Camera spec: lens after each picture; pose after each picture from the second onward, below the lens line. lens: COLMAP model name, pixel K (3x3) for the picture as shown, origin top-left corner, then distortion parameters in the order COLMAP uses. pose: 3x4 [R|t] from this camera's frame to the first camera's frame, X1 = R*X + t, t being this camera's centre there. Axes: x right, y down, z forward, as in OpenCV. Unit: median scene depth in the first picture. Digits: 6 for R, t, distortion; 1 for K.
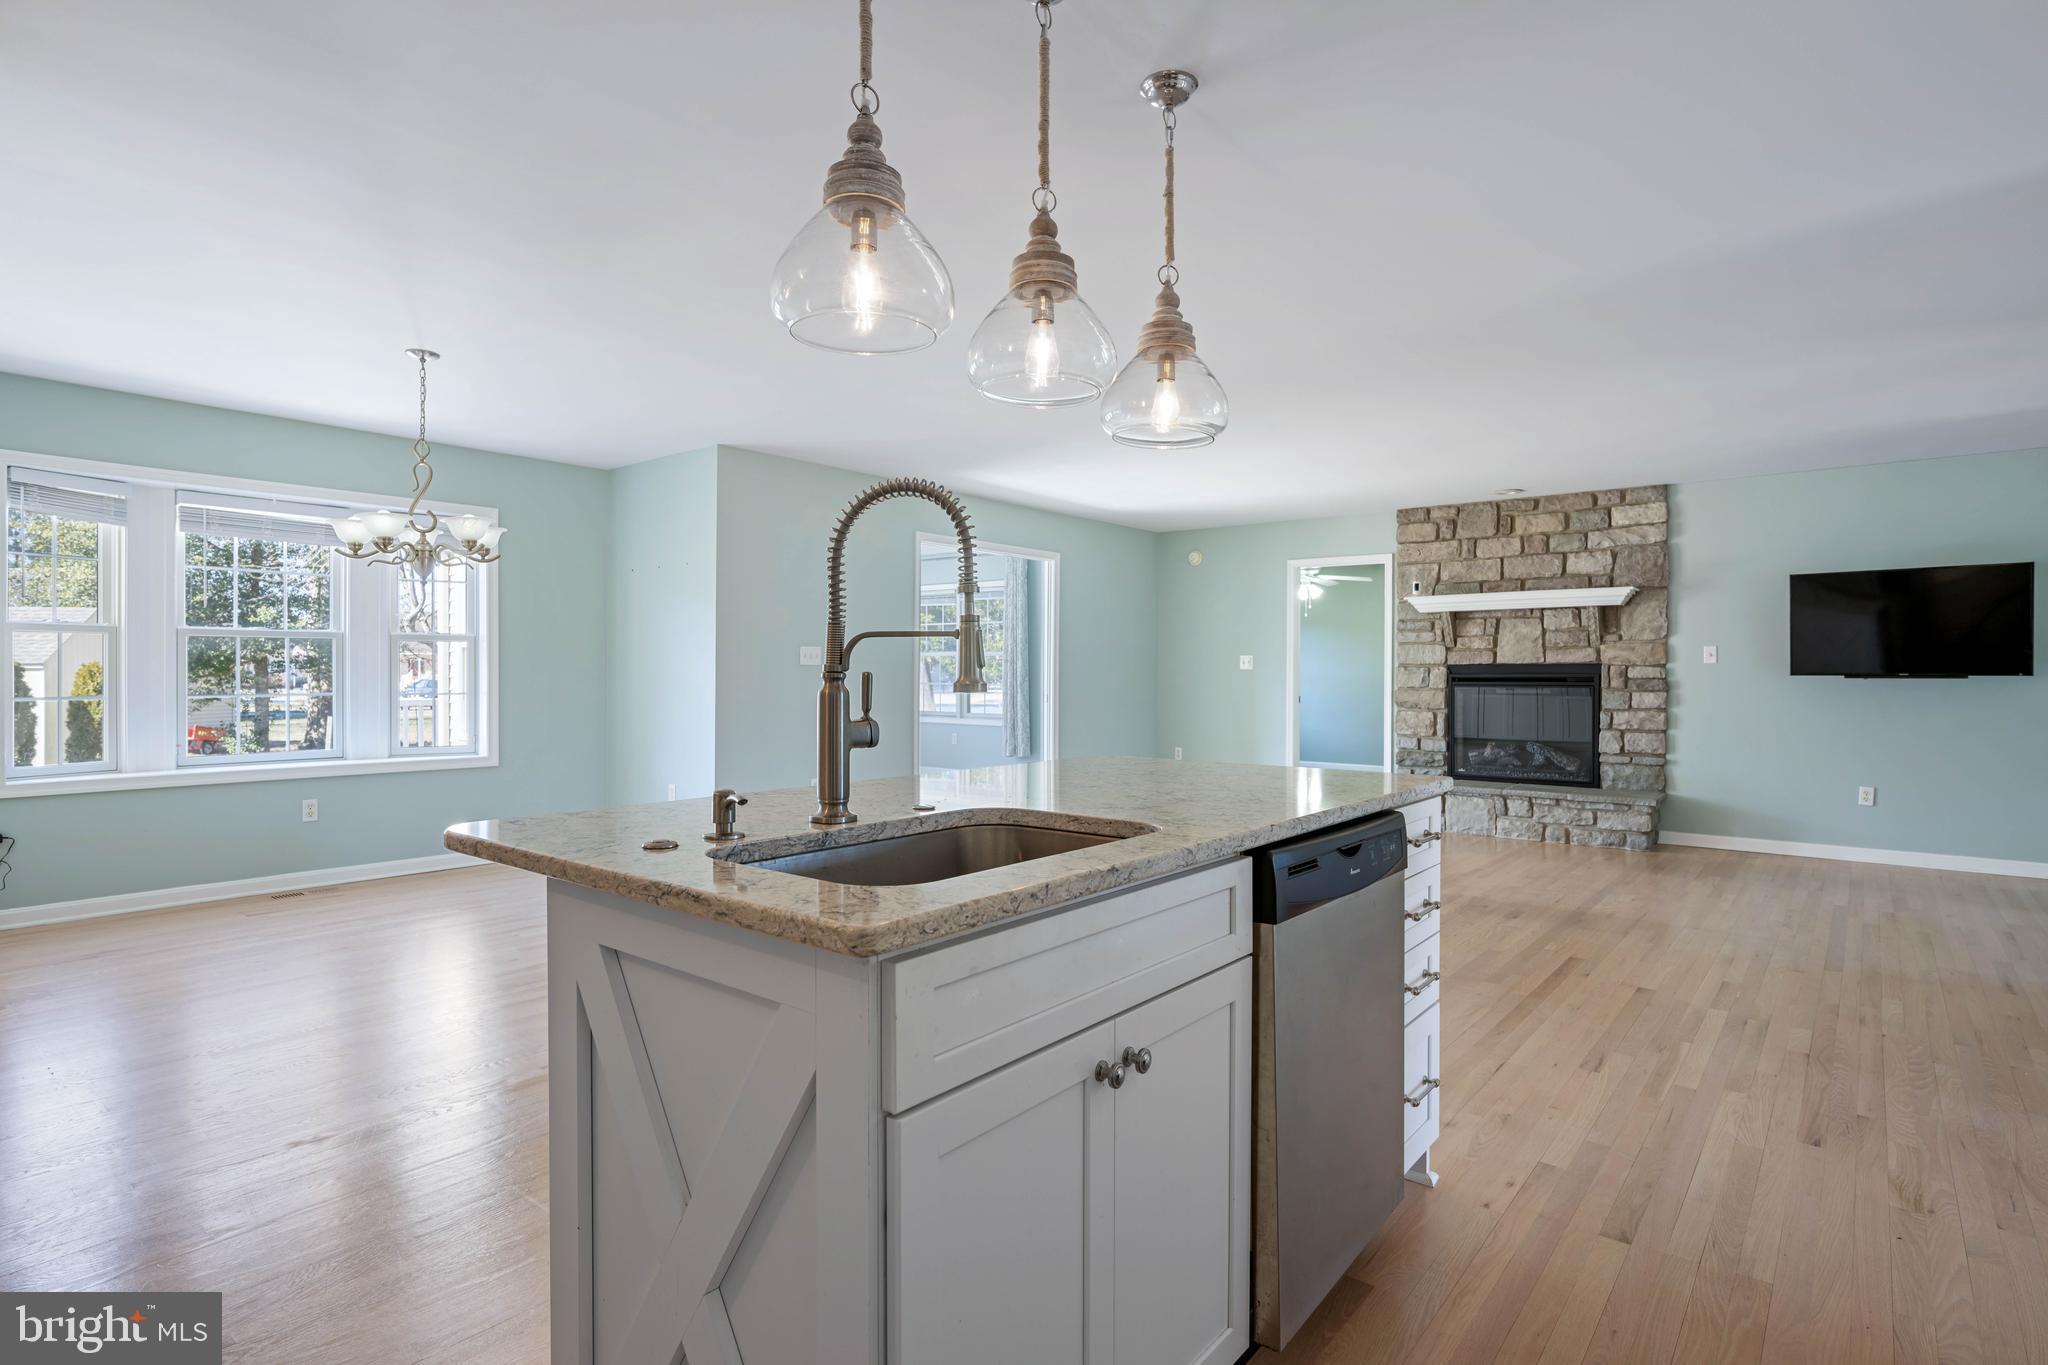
lens RADIAL K [[1026.9, 0, 1022.1], [0, 1026.9, 678.8], [0, 0, 1]] dist [-0.002511, -0.000002]
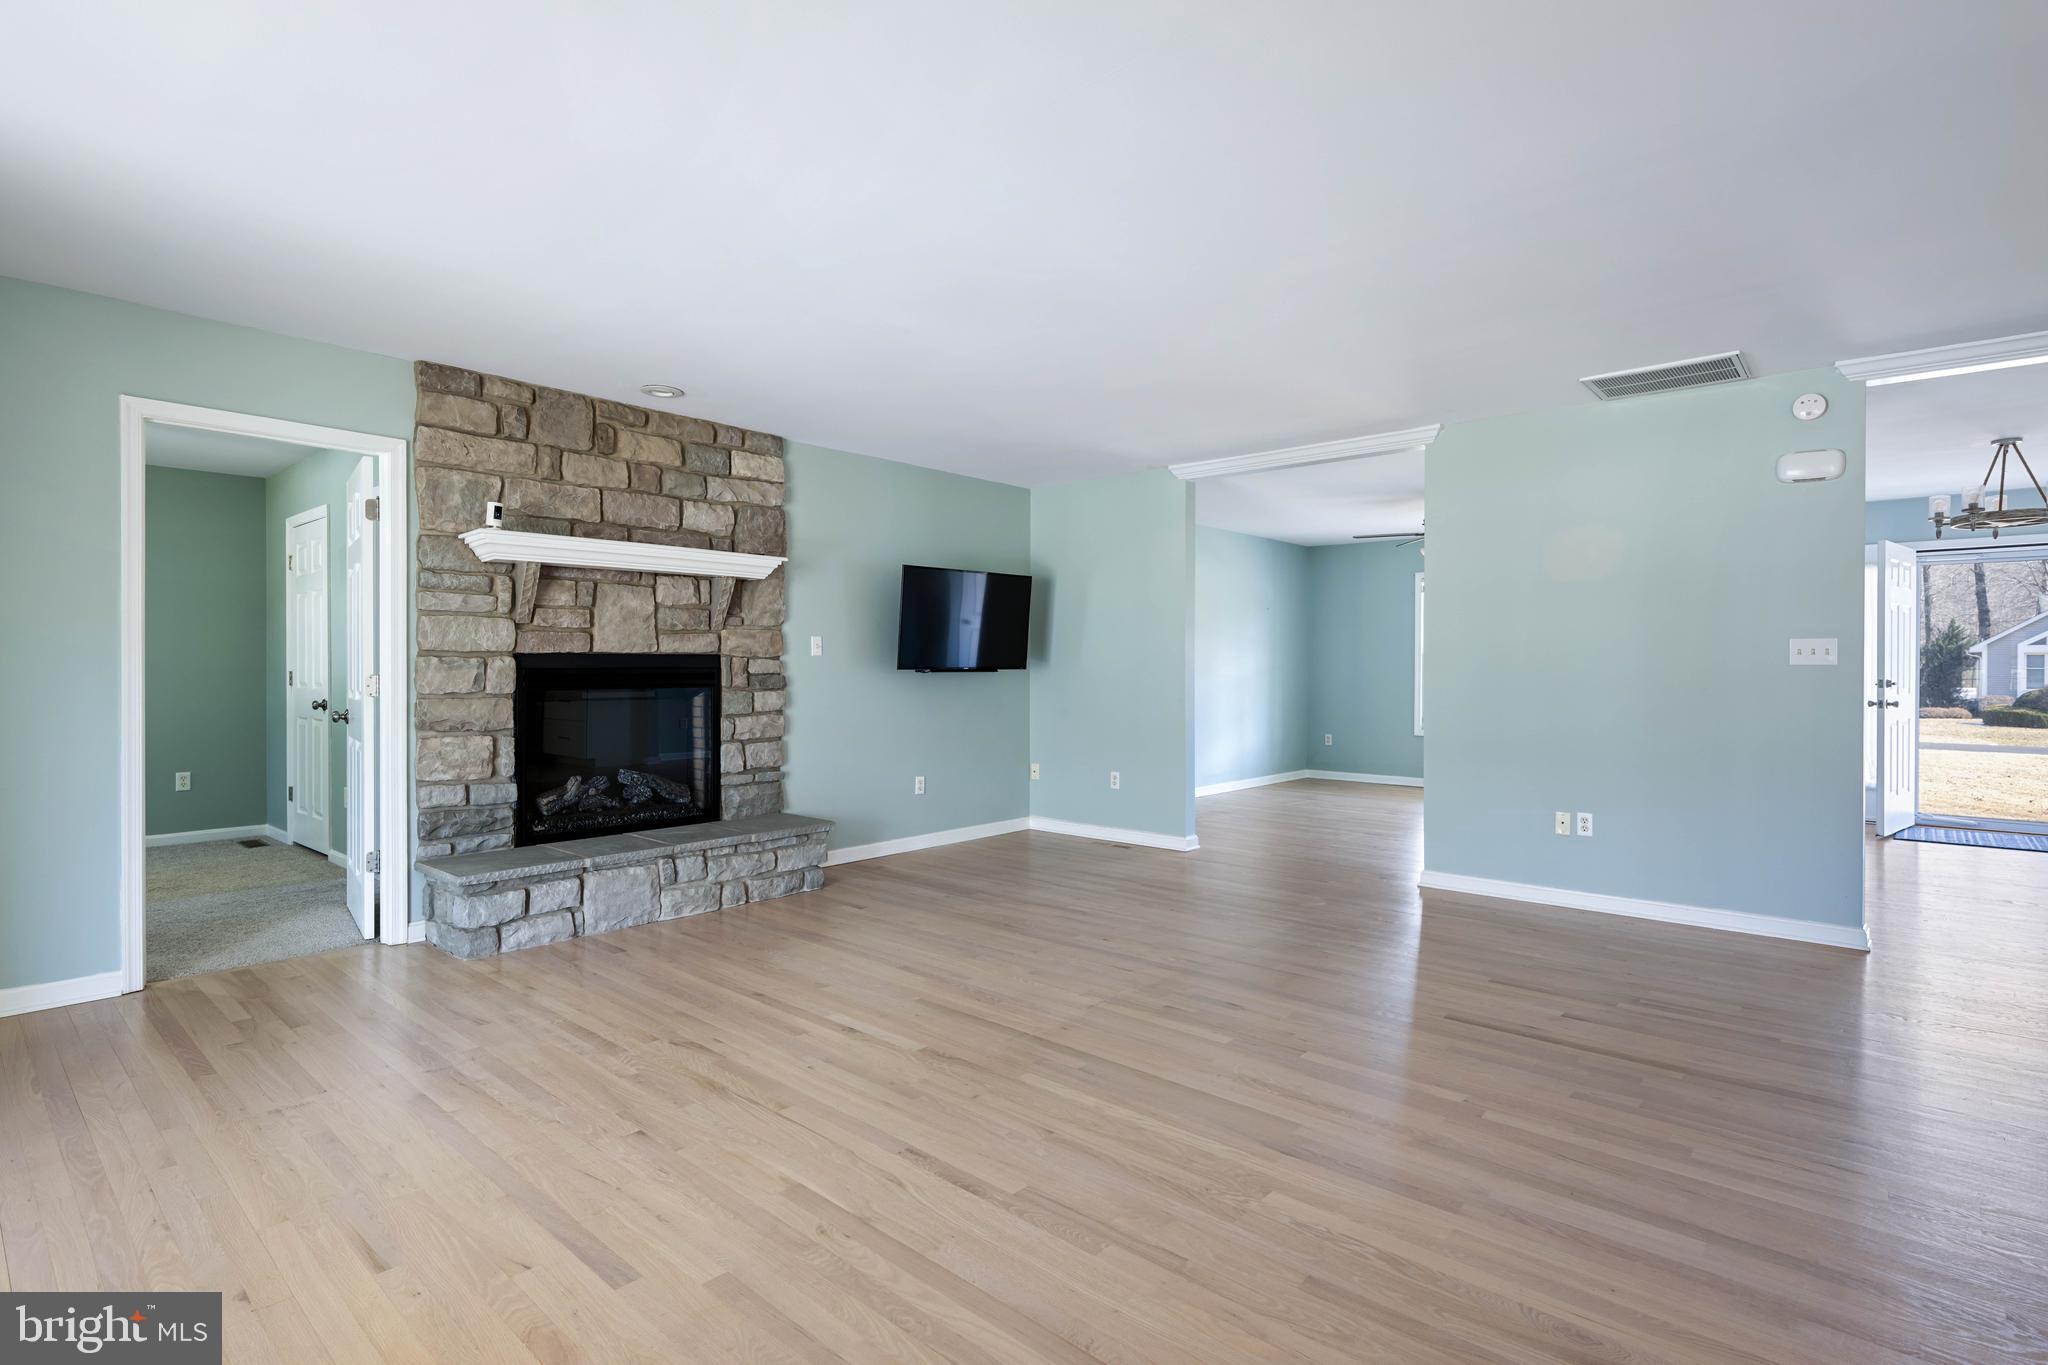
lens RADIAL K [[984.8, 0, 1022.3], [0, 984.8, 673.4], [0, 0, 1]] dist [-0.001777, -0.000269]
pose [[0.036850, -0.009556, 0.999275, -0.150043], [0.002548, 0.999952, 0.009469, -0.007360], [-0.999318, 0.002198, 0.036873, 0.755499]]
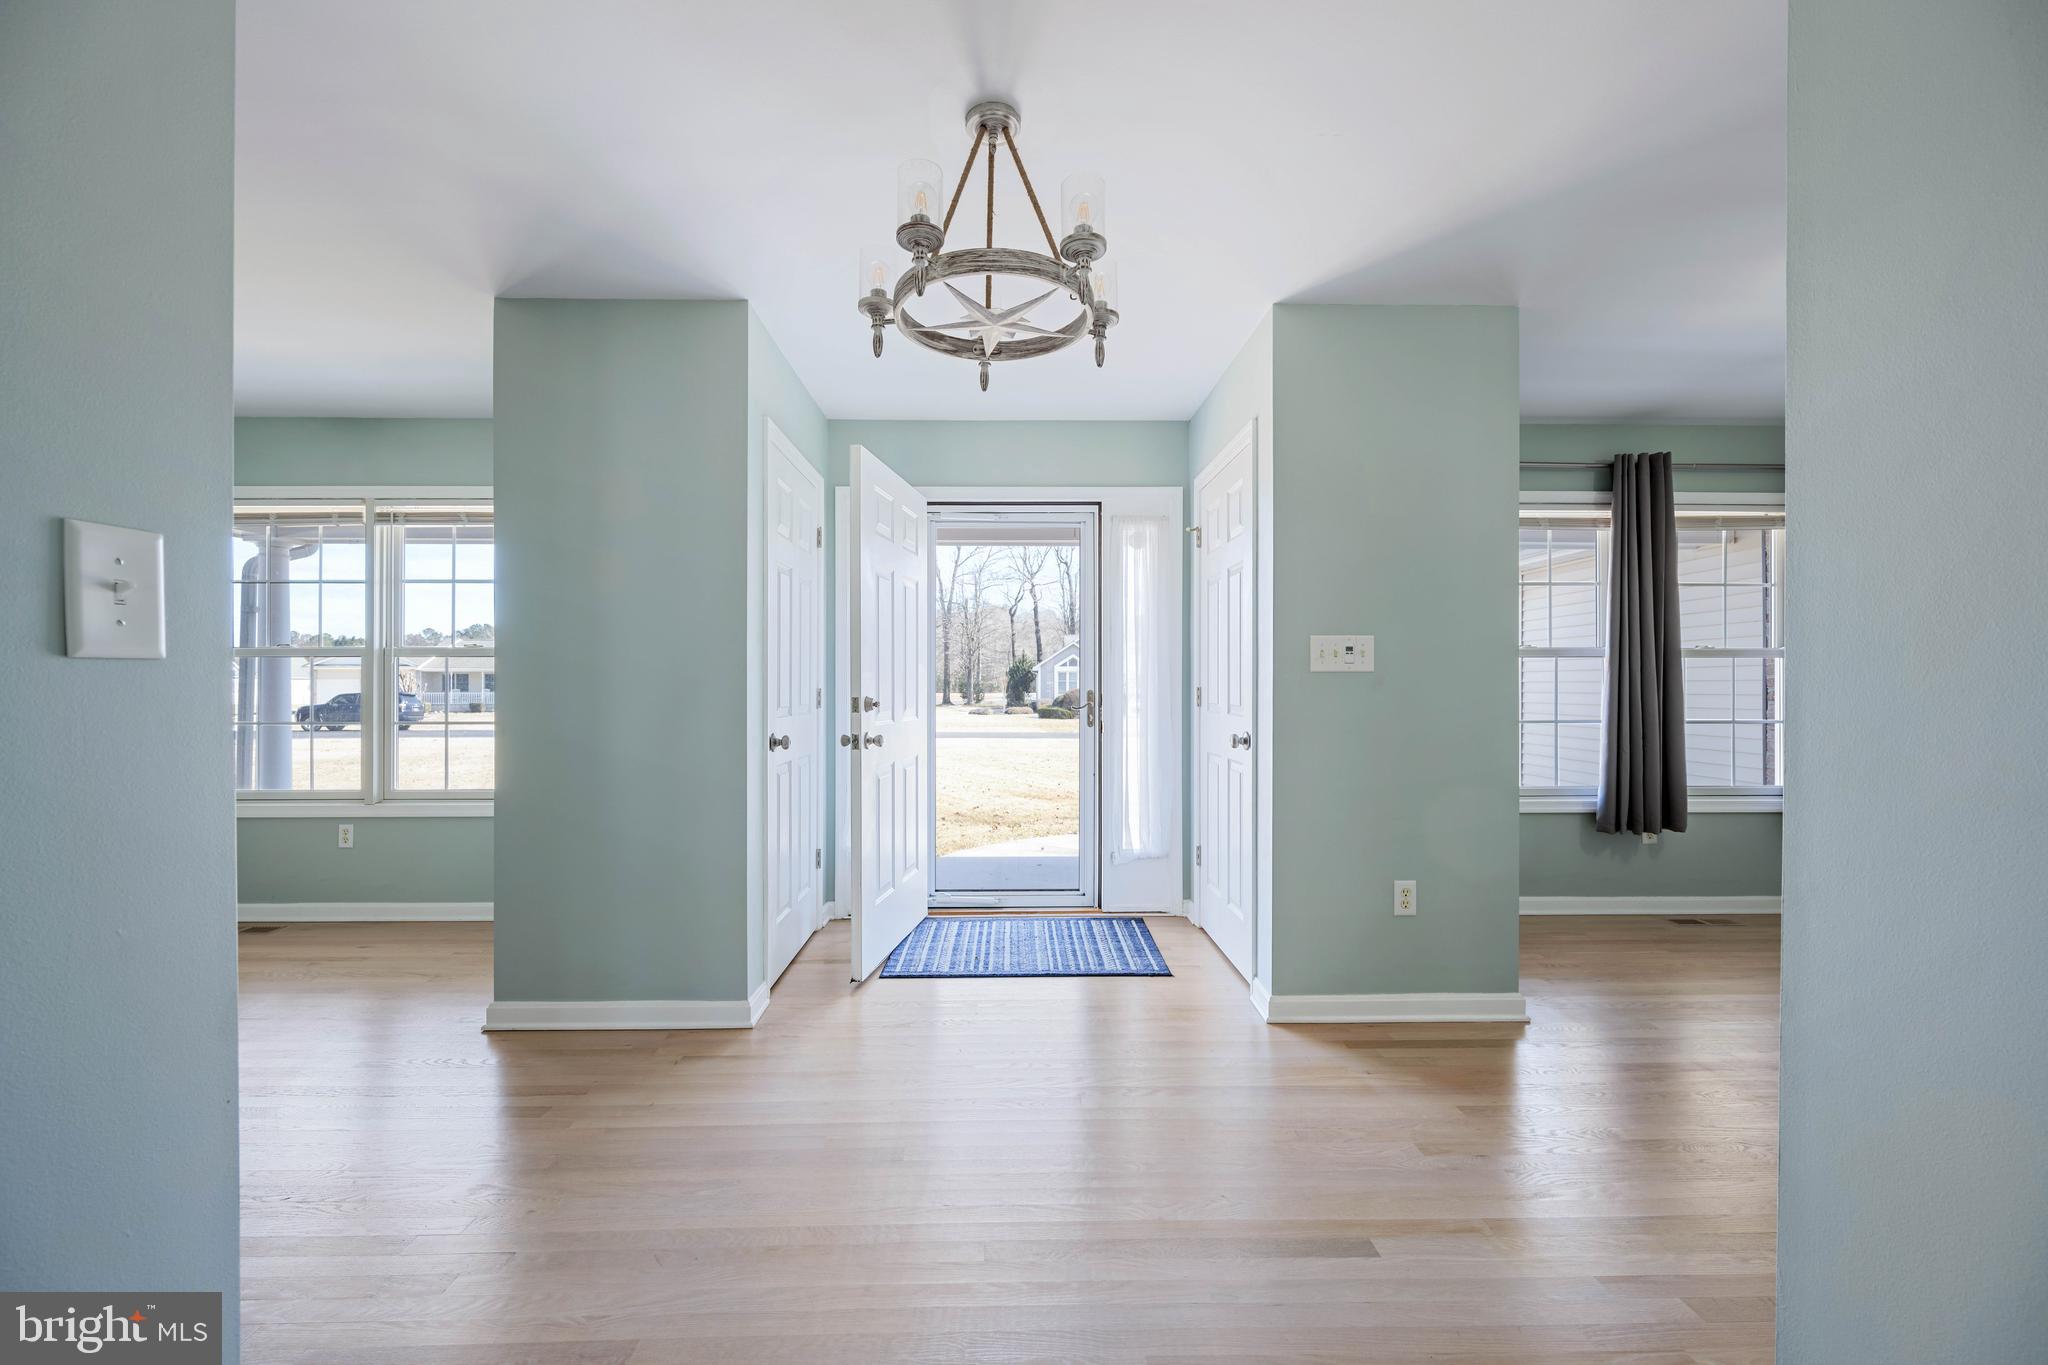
lens RADIAL K [[804.6, 0, 1012.3], [0, 804.6, 679.2], [0, 0, 1]] dist [-0.000266, -0.000398]
pose [[-0.645197, 0.000070, 0.764017, 0.445242], [0.002529, 0.999995, 0.002045, -0.000507], [-0.764012, 0.003252, -0.645193, 0.177882]]
